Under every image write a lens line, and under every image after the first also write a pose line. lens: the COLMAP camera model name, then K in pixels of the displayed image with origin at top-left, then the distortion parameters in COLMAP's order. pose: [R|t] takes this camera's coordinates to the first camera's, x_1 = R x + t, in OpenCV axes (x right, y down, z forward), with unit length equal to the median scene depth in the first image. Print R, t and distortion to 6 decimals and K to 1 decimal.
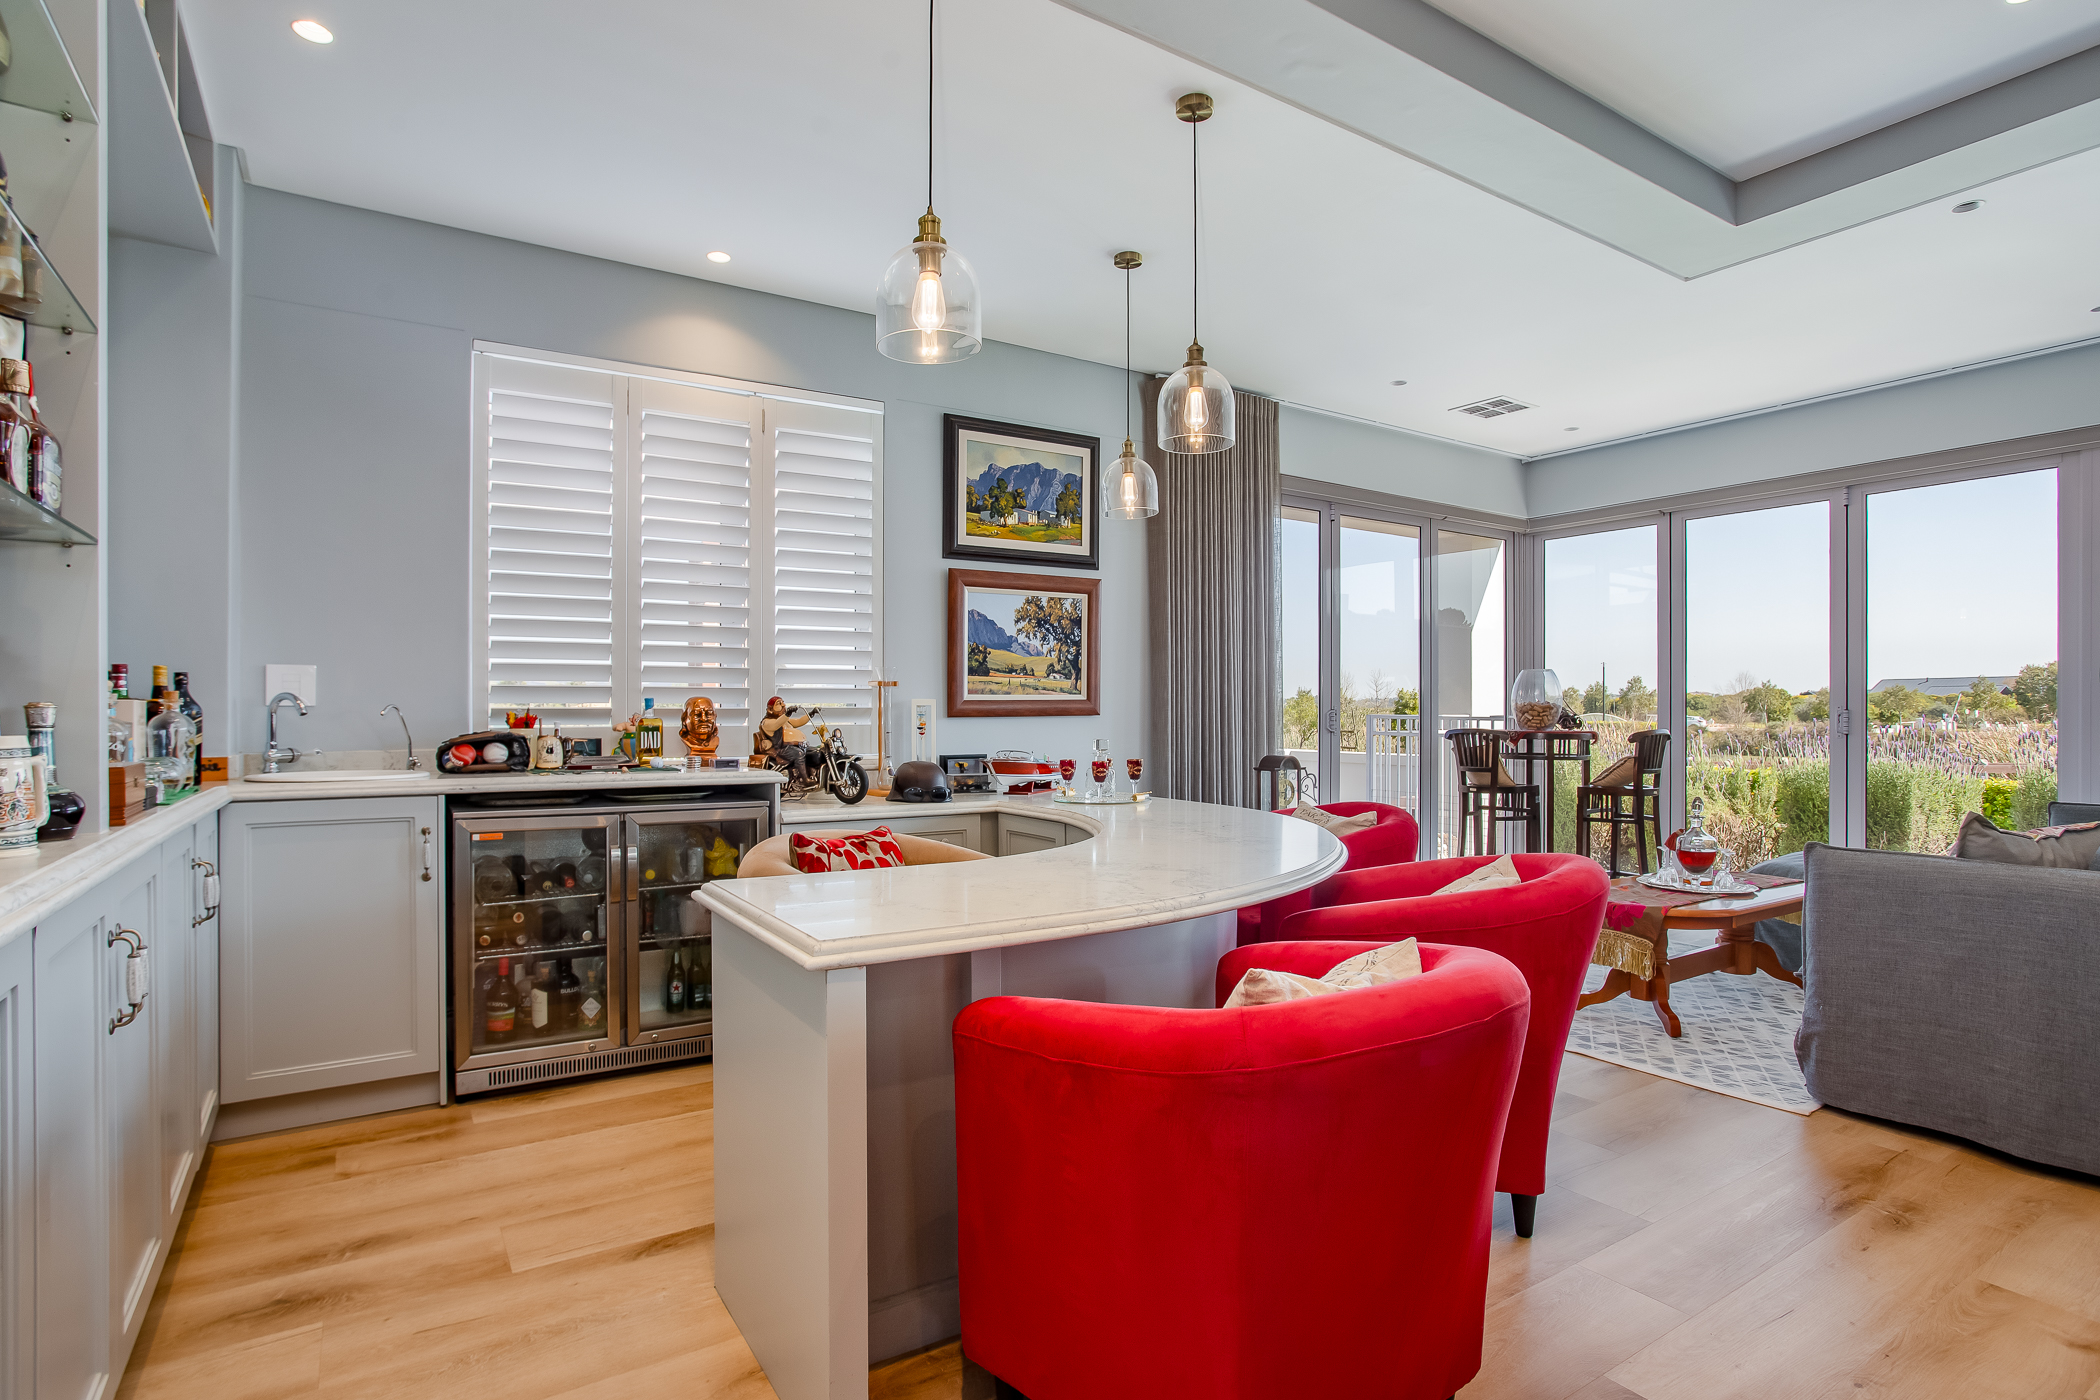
lens RADIAL K [[1061.1, 0, 1037.7], [0, 1061.1, 693.5], [0, 0, 1]] dist [-0.068729, 0.036873]
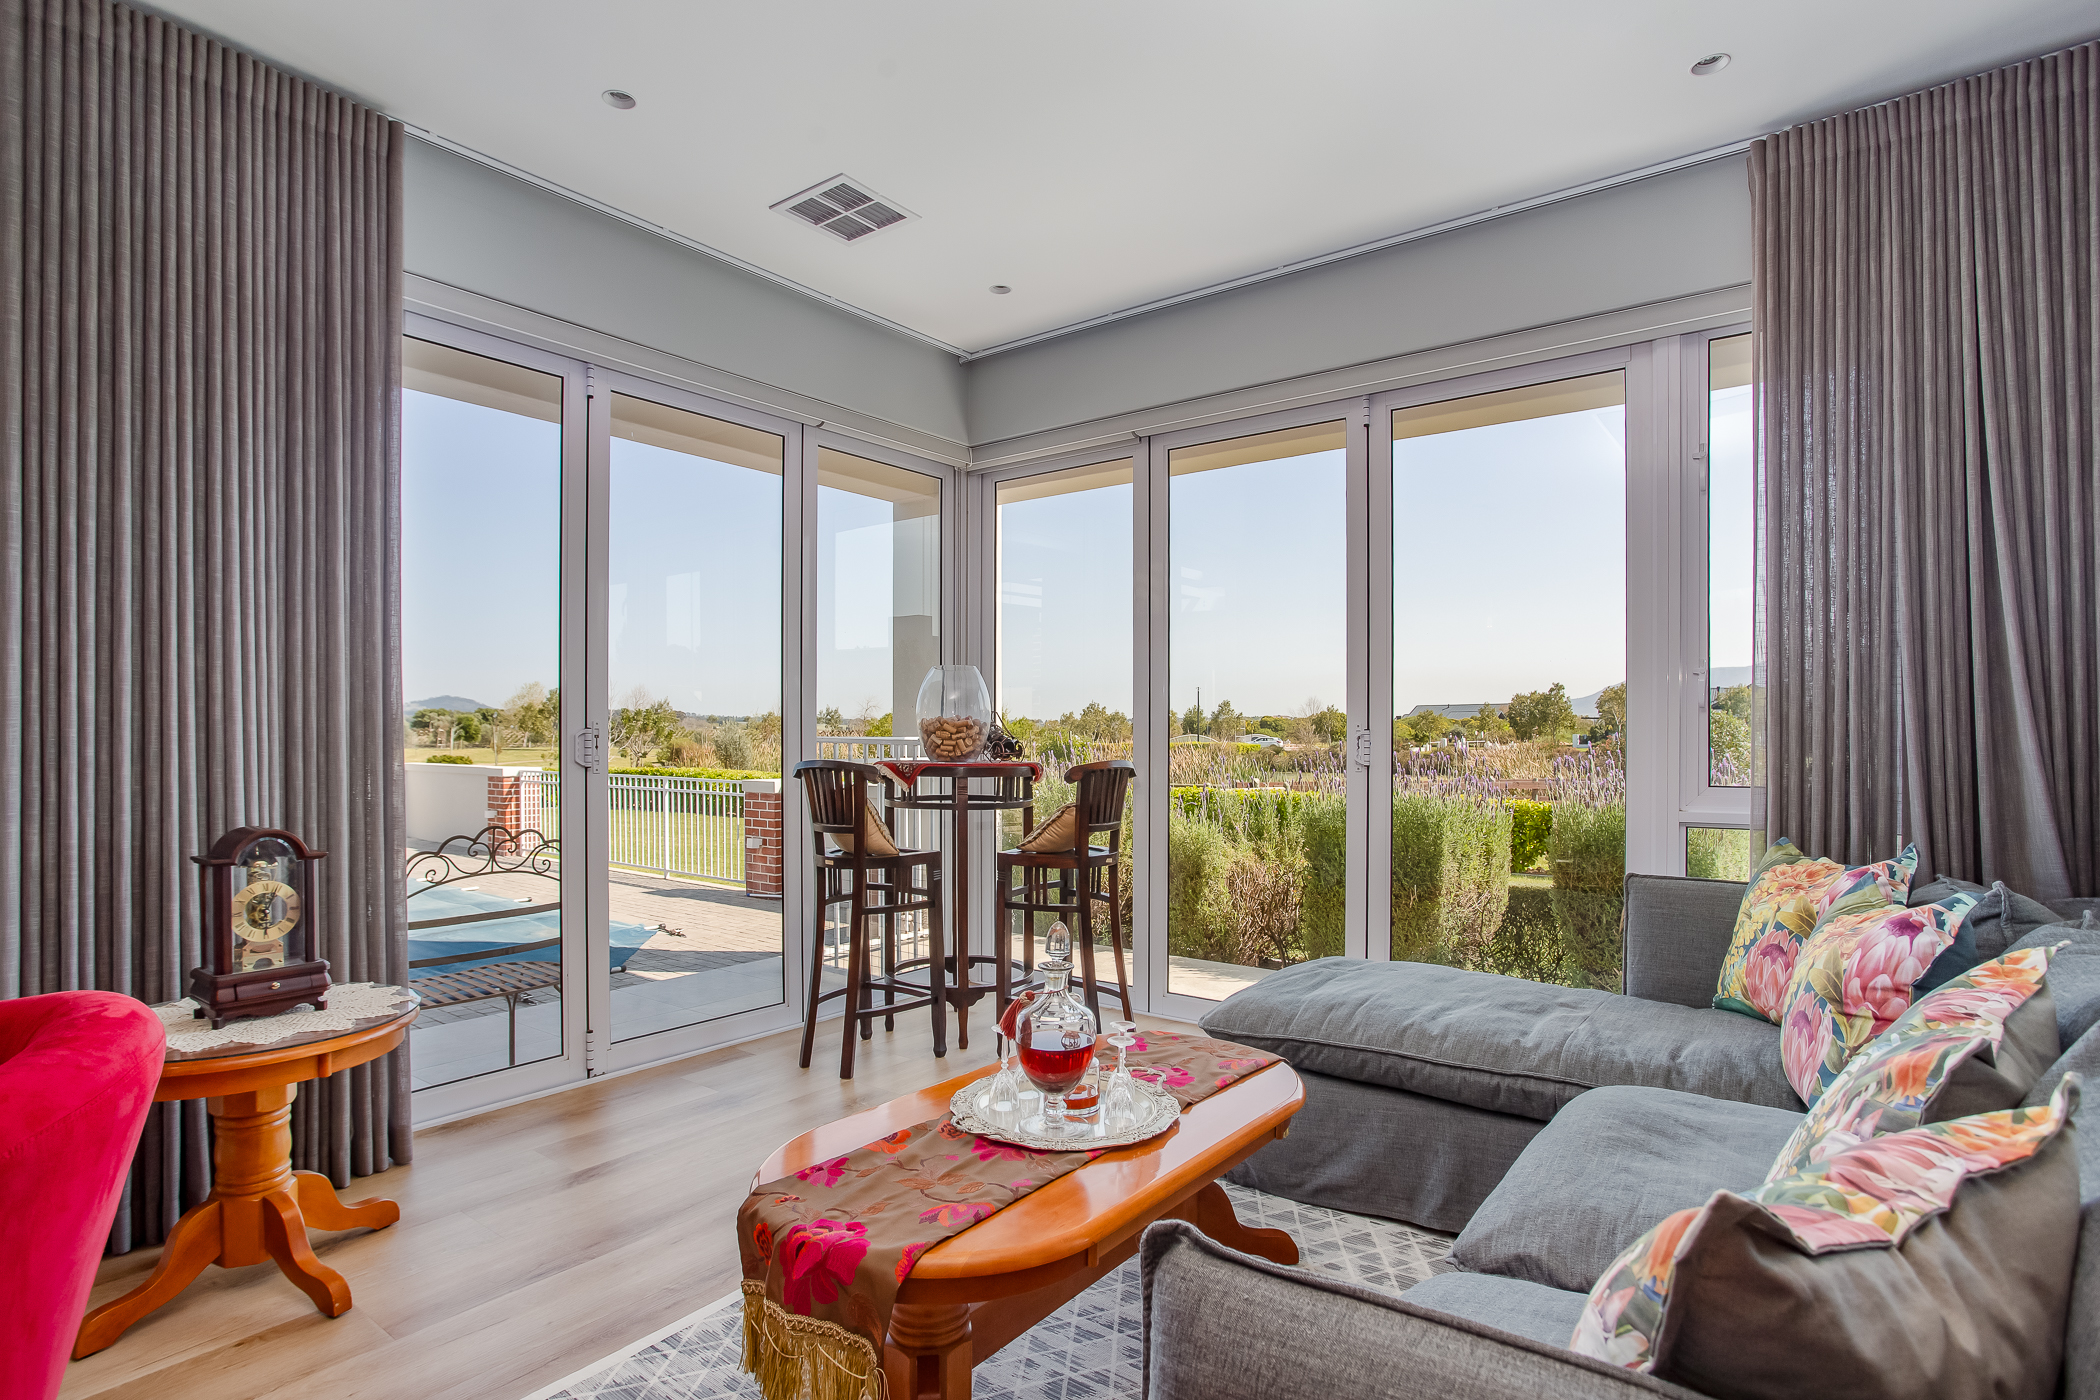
lens RADIAL K [[1061.1, 0, 1037.7], [0, 1061.1, 693.5], [0, 0, 1]] dist [-0.068729, 0.036873]
pose [[0.942380, 0.013230, 0.334282, 0.449471], [-0.006704, 0.999764, -0.020668, 0.009464], [-0.334476, 0.017236, 0.942247, 0.541175]]
